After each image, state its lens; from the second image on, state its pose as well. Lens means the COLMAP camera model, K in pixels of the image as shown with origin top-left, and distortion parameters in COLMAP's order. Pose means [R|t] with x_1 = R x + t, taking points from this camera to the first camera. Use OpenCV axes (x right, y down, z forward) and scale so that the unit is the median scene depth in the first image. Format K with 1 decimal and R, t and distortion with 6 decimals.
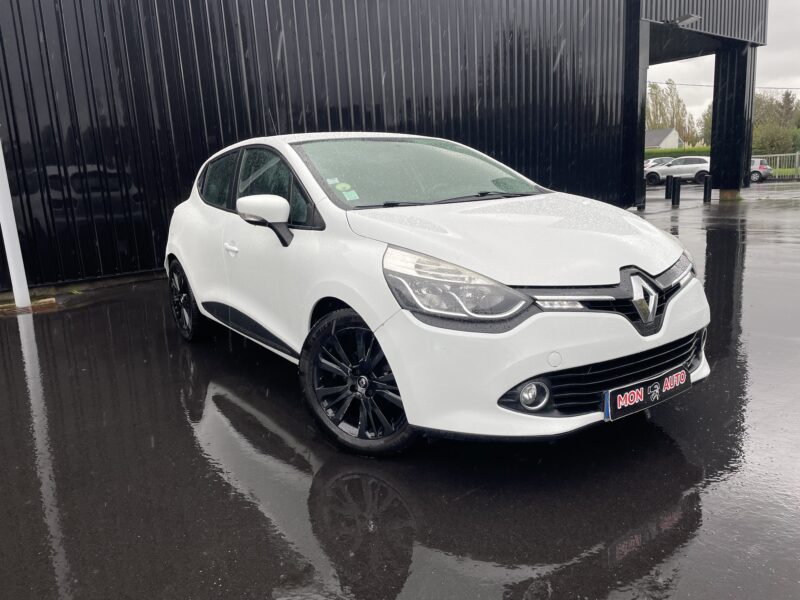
lens RADIAL K [[594.0, 0, 400.0], [0, 594.0, 300.0], [0, 0, 1]] dist [0.006220, 0.000287]
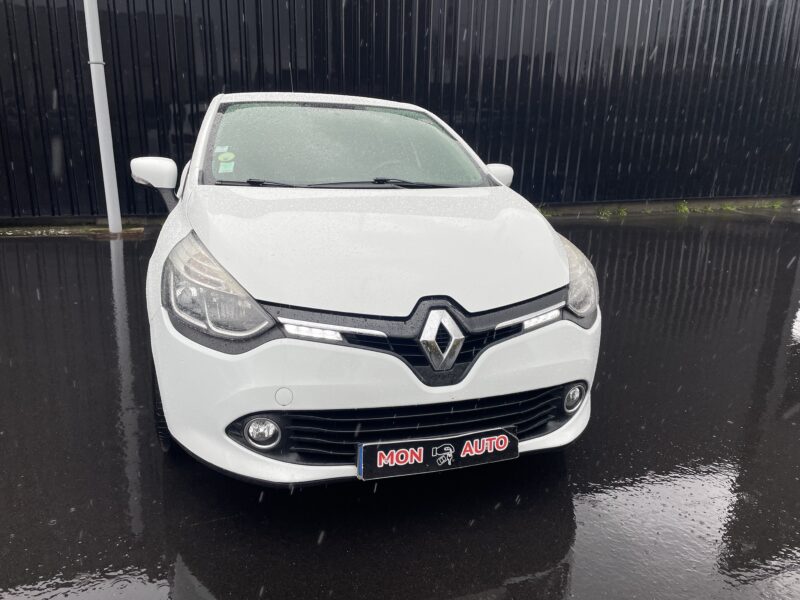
lens RADIAL K [[615.6, 0, 400.0], [0, 615.6, 300.0], [0, 0, 1]] dist [0.006164, 0.002273]
pose [[0.959542, 0.151580, -0.237281, 0.550571], [-0.135771, 0.987366, 0.081702, -0.116073], [0.246667, -0.046180, 0.967999, 0.190123]]
